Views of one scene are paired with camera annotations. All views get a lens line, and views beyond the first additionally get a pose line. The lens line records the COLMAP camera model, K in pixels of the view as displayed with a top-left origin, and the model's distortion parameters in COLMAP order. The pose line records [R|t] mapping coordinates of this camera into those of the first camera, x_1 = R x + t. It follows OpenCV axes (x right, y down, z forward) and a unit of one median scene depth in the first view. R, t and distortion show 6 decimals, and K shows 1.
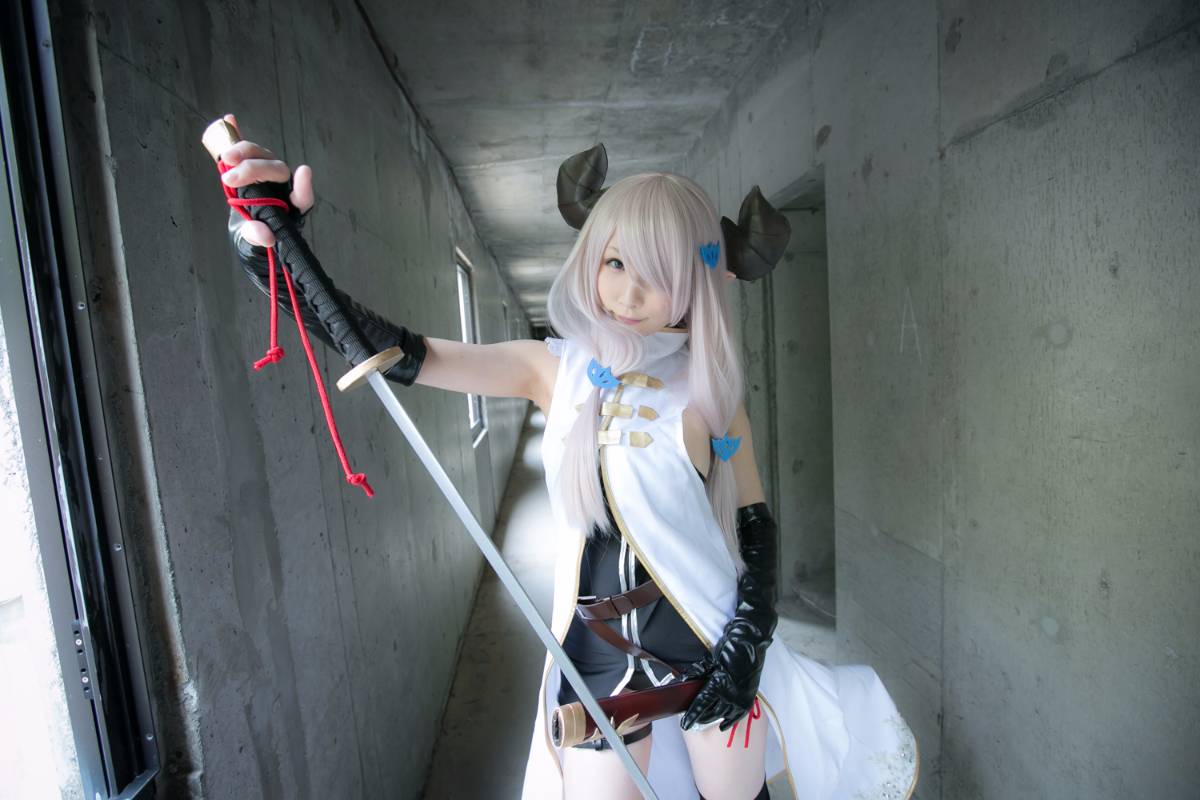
lens RADIAL K [[544.4, 0, 599.7], [0, 544.4, 399.7], [0, 0, 1]] dist [-0.041524, 0.013202]
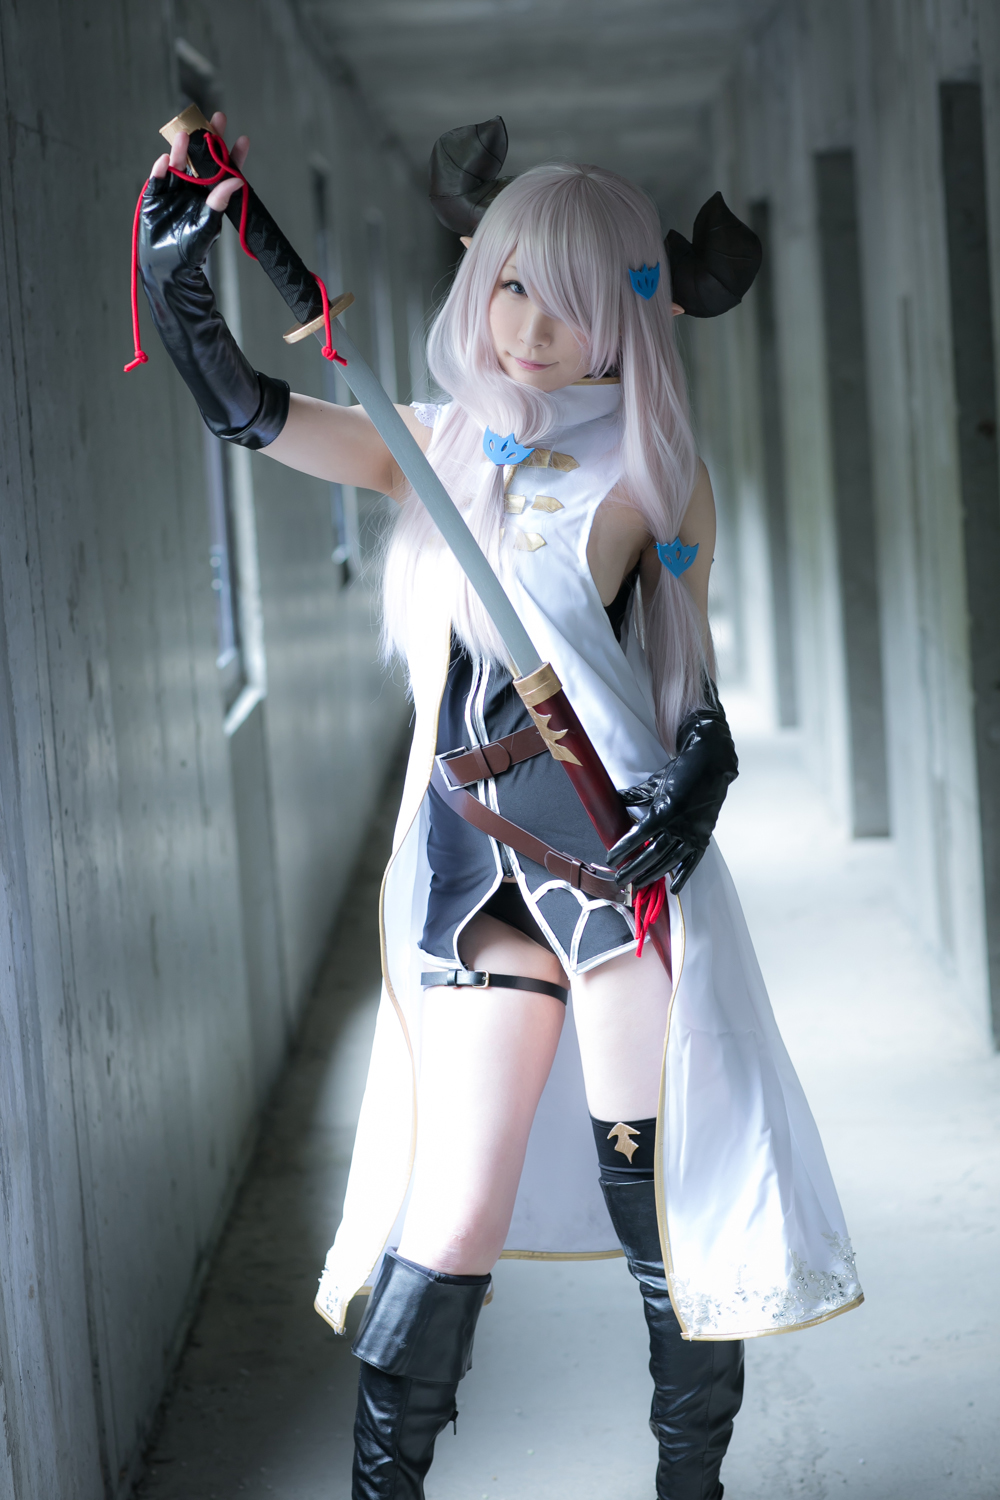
lens RADIAL K [[3578.7, 0, 494.6], [0, 3578.7, 756.5], [0, 0, 1]] dist [-0.146153, 0.000000]
pose [[0.993620, 0.016797, -0.111524, 0.187285], [-0.014335, 0.999636, 0.022843, 0.085002], [0.111867, -0.021099, 0.993499, -1.332171]]
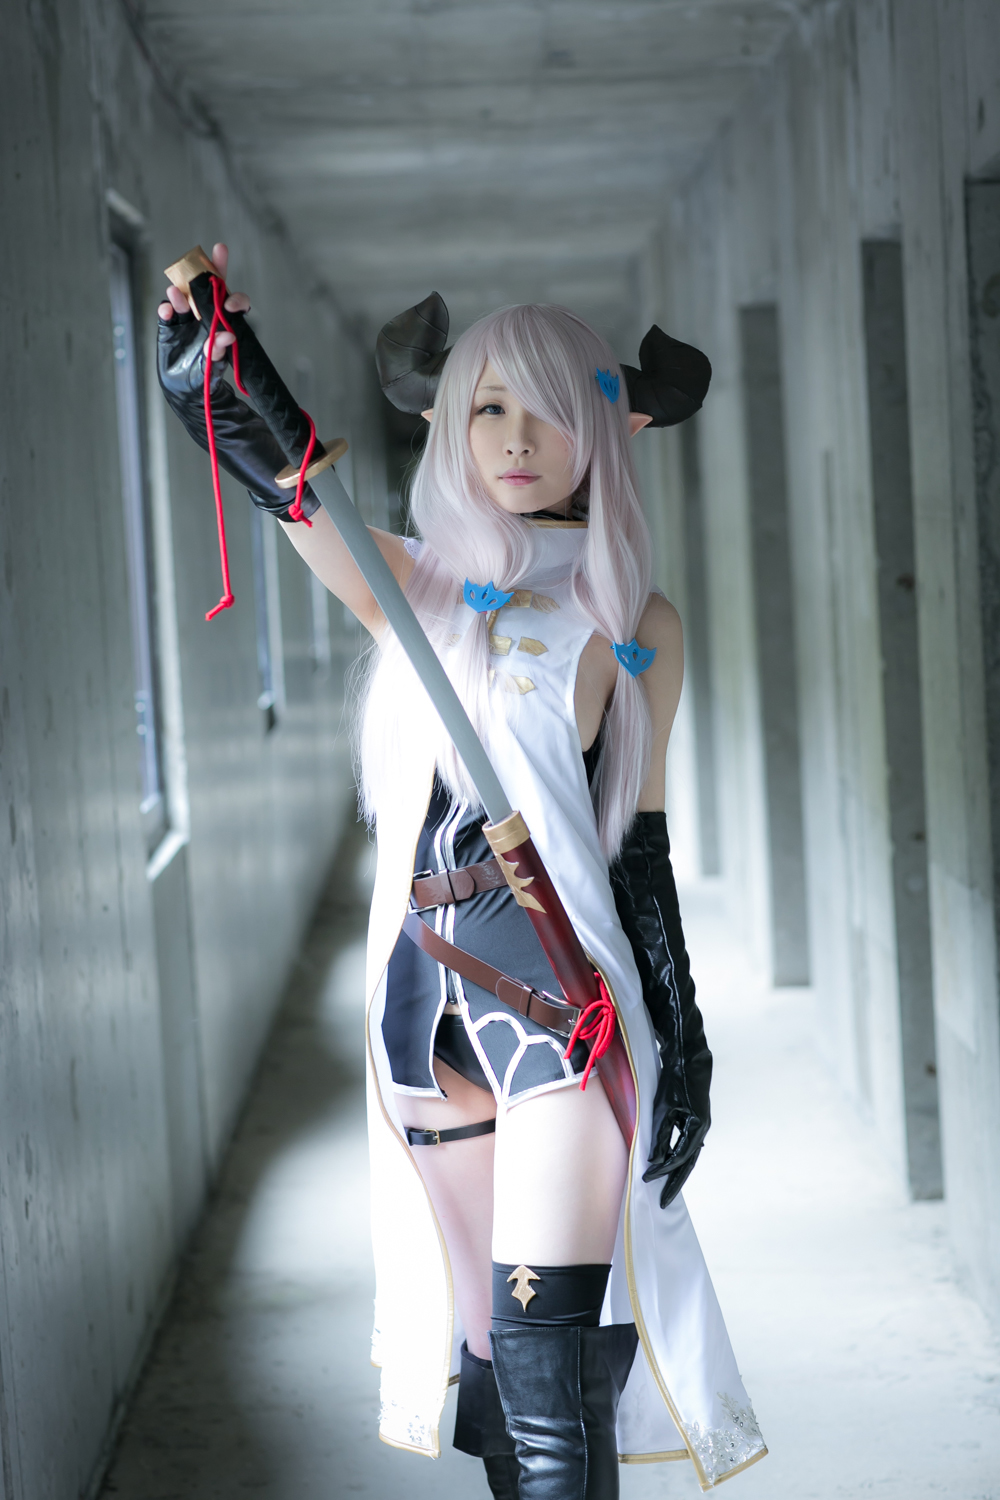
lens RADIAL K [[3578.7, 0, 502.3], [0, 3578.7, 739.5], [0, 0, 1]] dist [-0.146153, 0.000000]
pose [[0.995747, 0.020263, -0.089869, 0.193487], [-0.022413, 0.999485, -0.022973, 0.083003], [0.089358, 0.024890, 0.995689, -1.350855]]
